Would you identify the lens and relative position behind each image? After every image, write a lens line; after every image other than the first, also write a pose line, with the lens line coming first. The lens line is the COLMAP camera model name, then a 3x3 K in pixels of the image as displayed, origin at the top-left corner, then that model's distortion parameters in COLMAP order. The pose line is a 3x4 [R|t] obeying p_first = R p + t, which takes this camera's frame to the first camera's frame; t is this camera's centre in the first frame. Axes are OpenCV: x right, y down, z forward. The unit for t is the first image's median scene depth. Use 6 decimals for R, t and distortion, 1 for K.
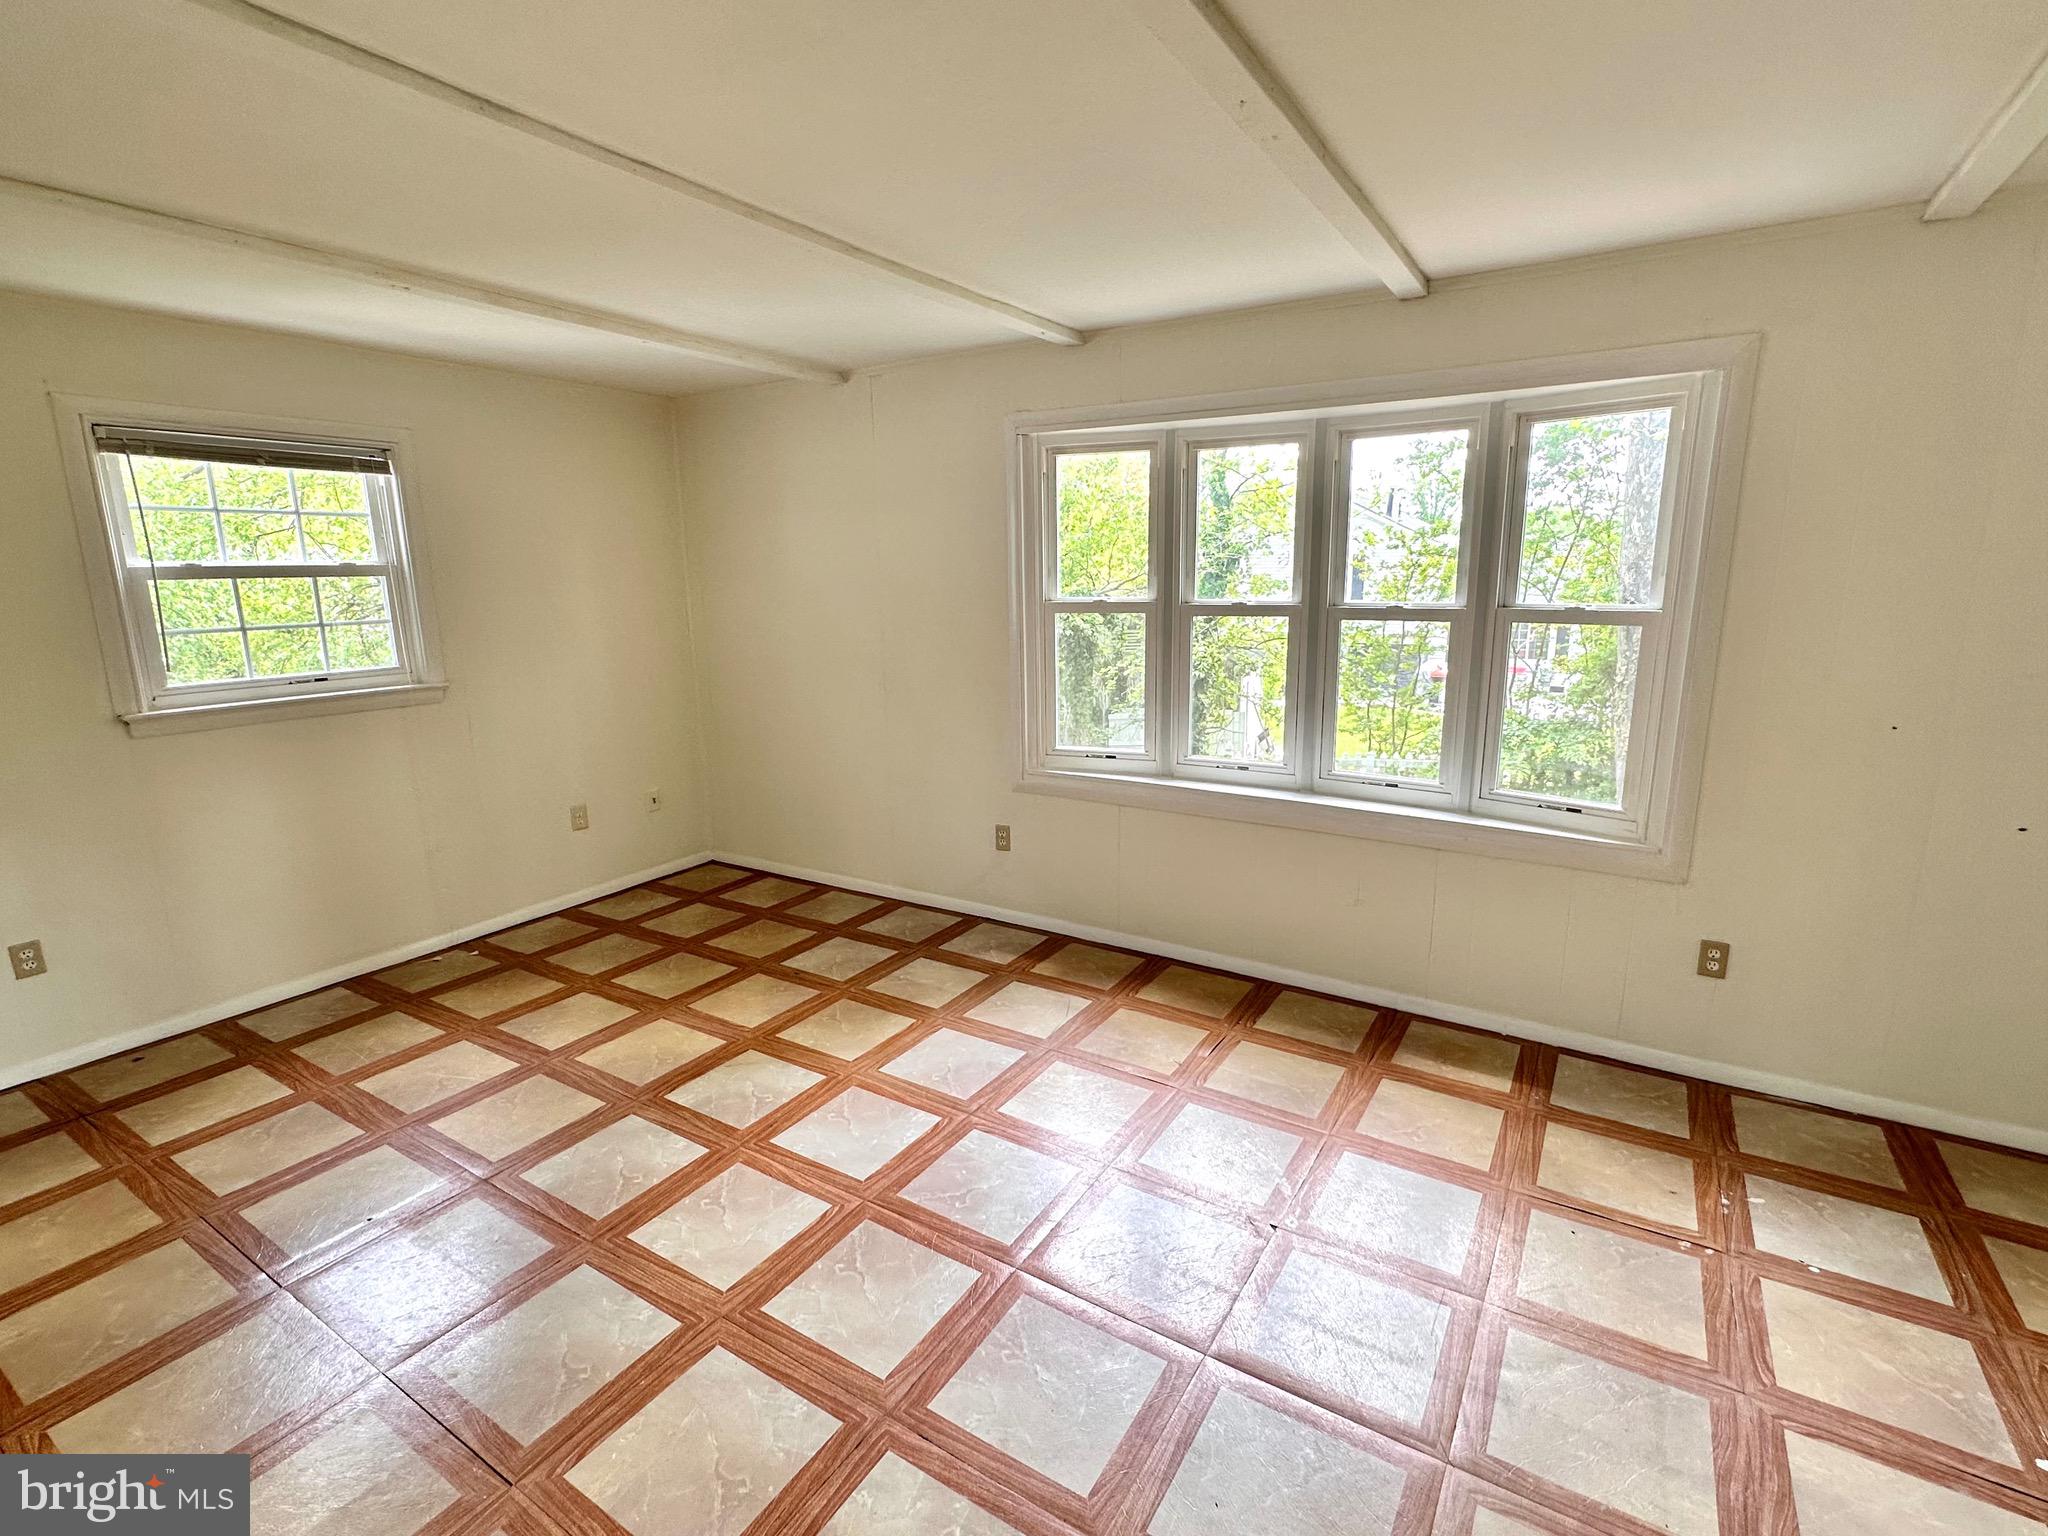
lens RADIAL K [[965.3, 0, 1027.2], [0, 965.3, 763.2], [0, 0, 1]] dist [-0.000365, 0.000162]
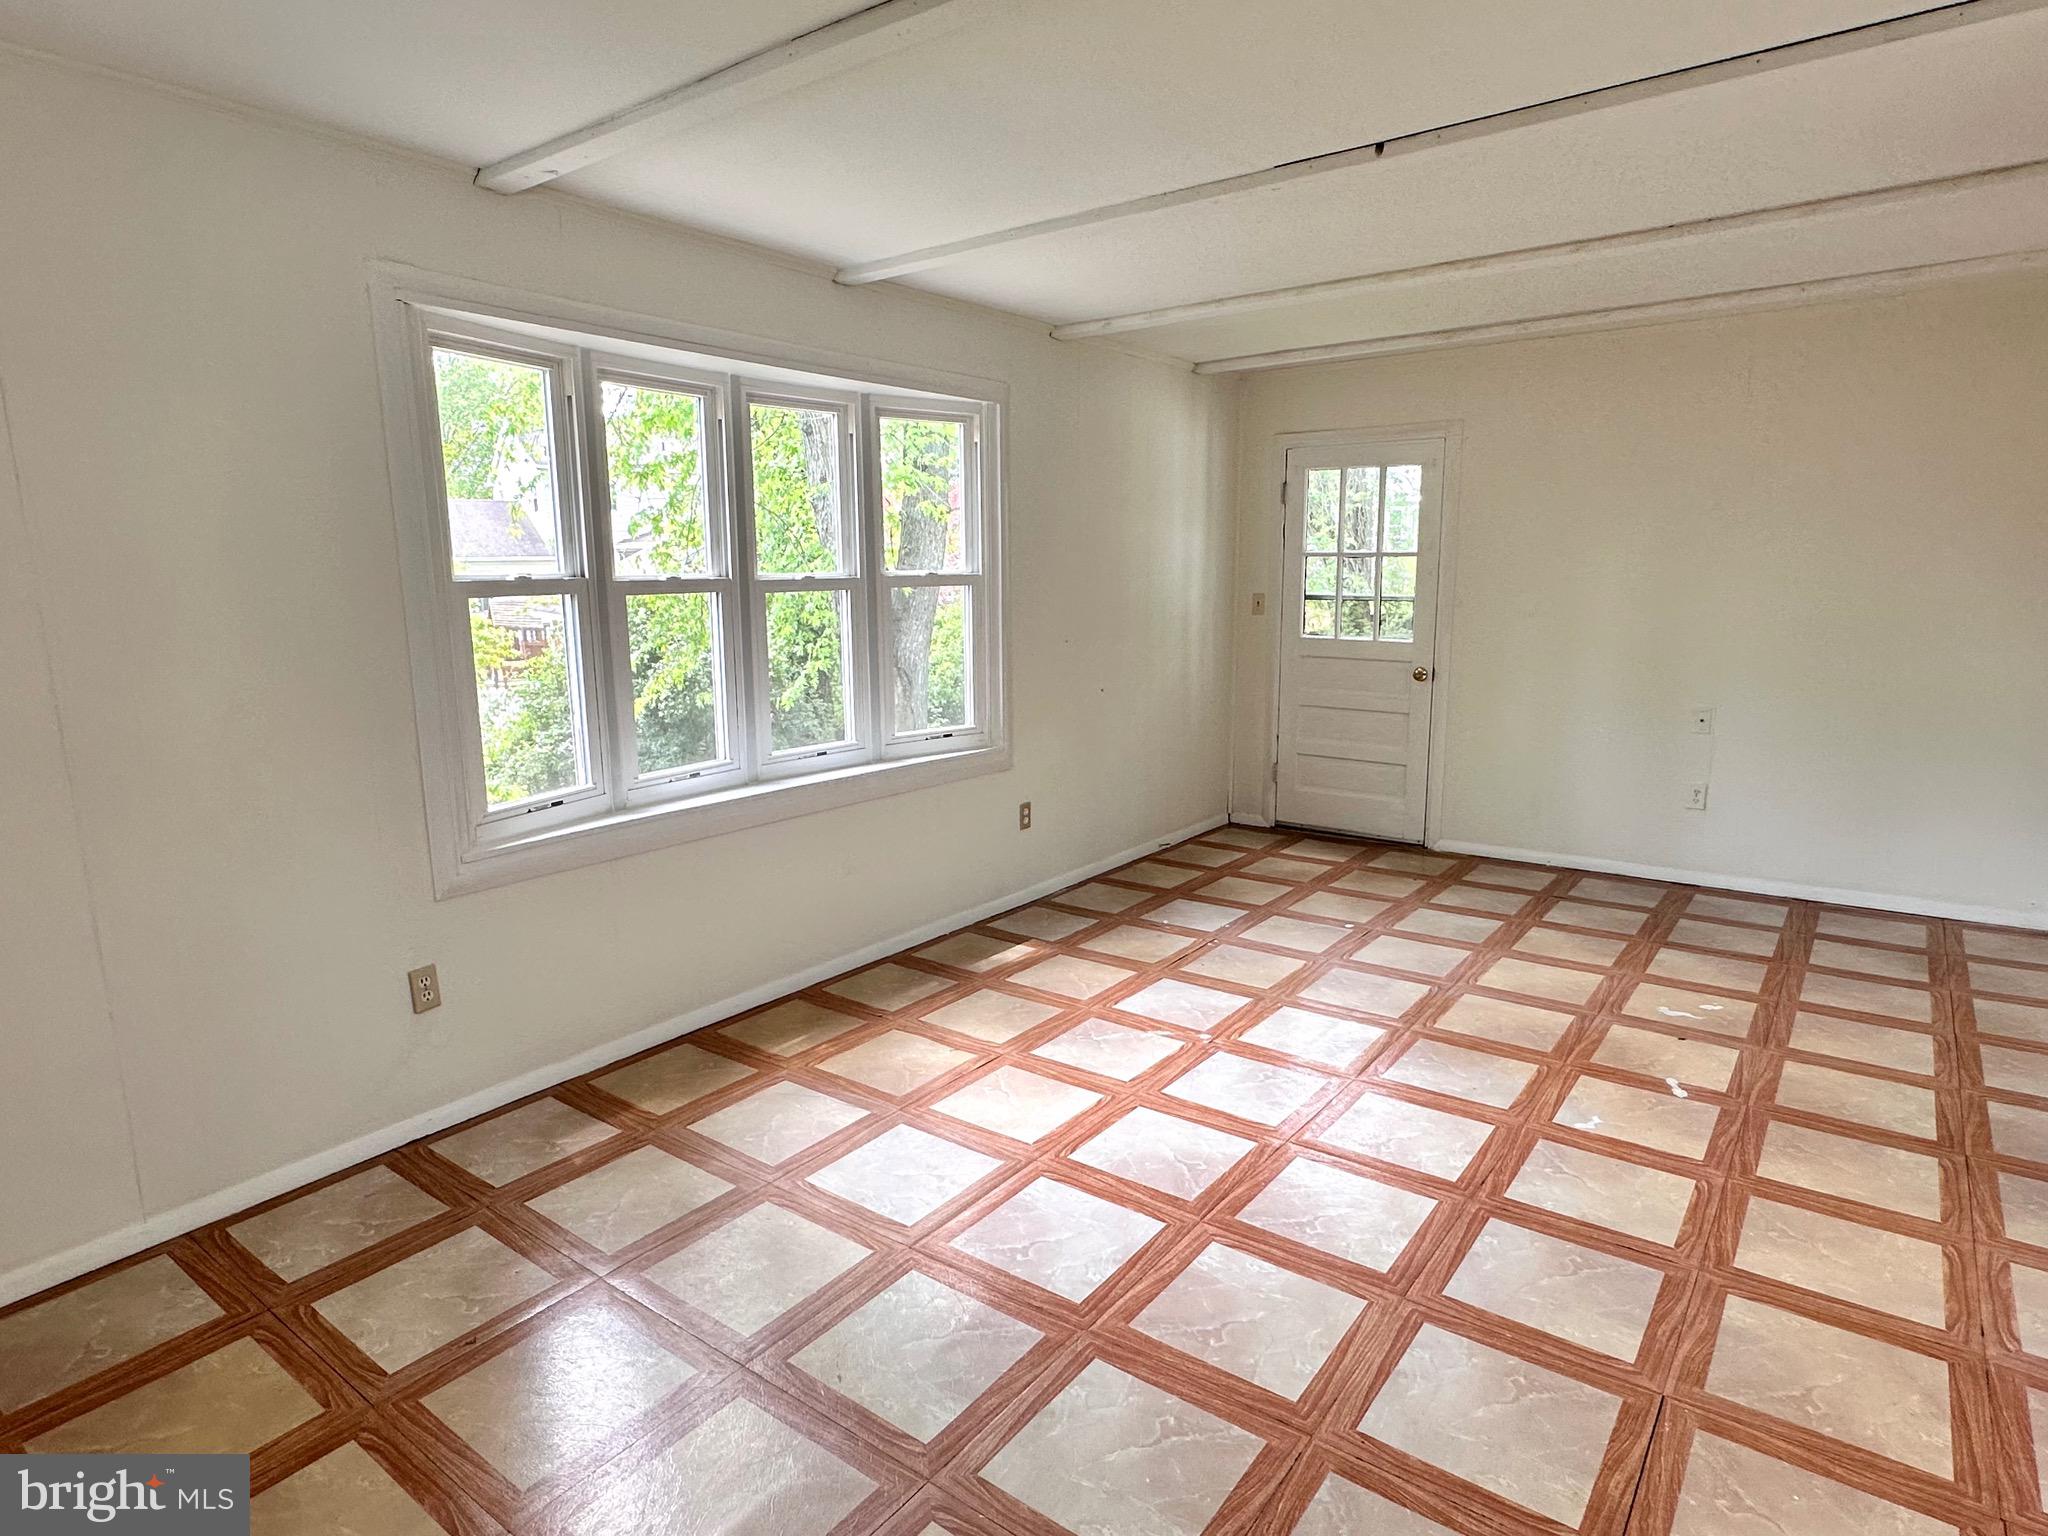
lens RADIAL K [[1137.9, 0, 1024.7], [0, 1137.9, 774.6], [0, 0, 1]] dist [0.001463, 0.000352]
pose [[0.090772, -0.172312, 0.980851, -0.862120], [0.208565, 0.966365, 0.150465, -0.101304], [-0.973787, 0.190914, 0.123657, 0.721616]]
